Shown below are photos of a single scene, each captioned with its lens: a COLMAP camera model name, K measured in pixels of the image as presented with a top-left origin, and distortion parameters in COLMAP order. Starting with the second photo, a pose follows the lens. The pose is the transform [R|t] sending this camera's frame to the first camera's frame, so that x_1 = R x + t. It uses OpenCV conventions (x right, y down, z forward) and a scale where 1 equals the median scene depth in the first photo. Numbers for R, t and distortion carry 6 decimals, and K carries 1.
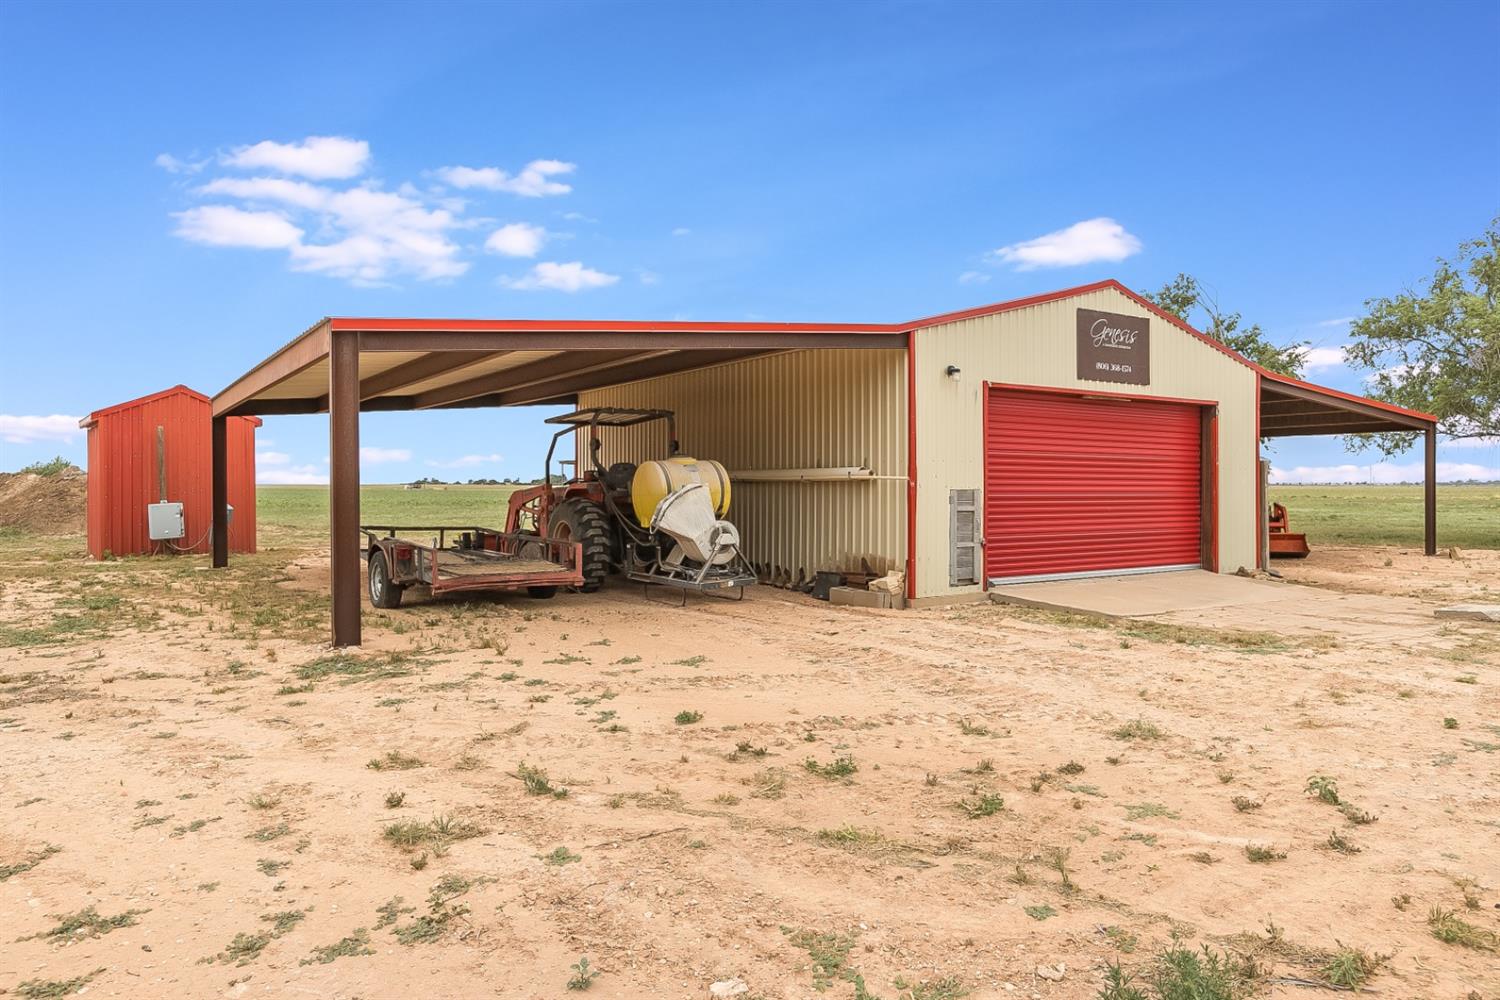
lens RADIAL K [[1007.4, 0, 751.1], [0, 1007.4, 482.1], [0, 0, 1]] dist [-0.002806, -0.000532]
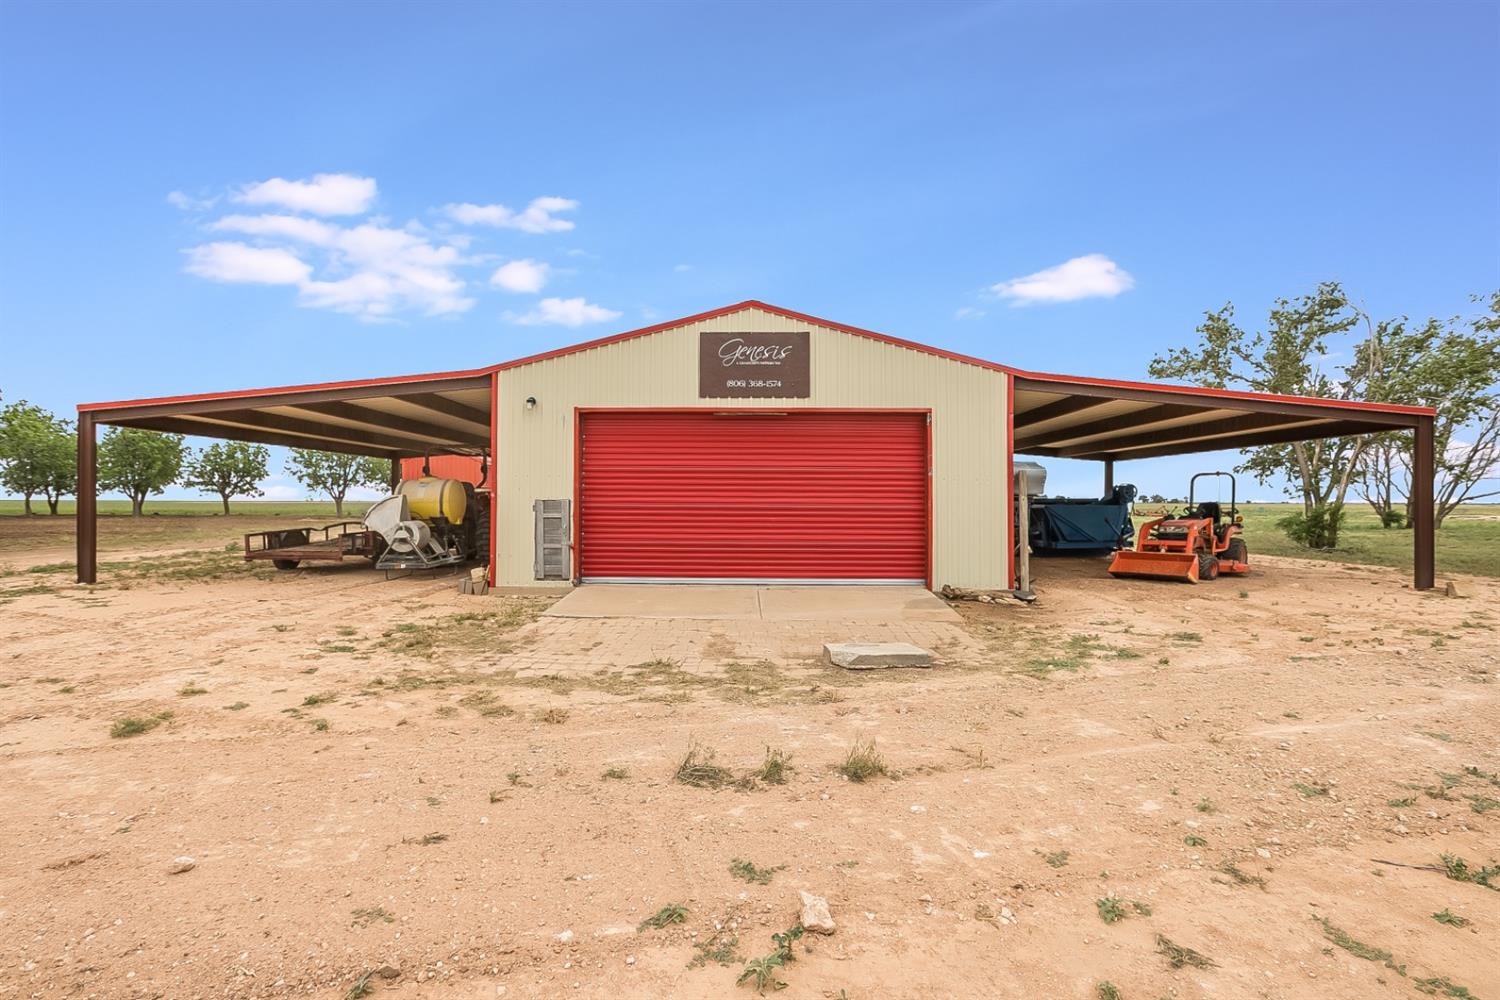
lens RADIAL K [[705.0, 0, 750.0], [0, 705.0, 500.0], [0, 0, 1]] dist [-0.081323, 0.054582]
pose [[0.828572, -0.000376, -0.559883, 0.786189], [0.000831, 0.999999, 0.000559, 0.006892], [0.559882, -0.000928, 0.828572, 0.402315]]
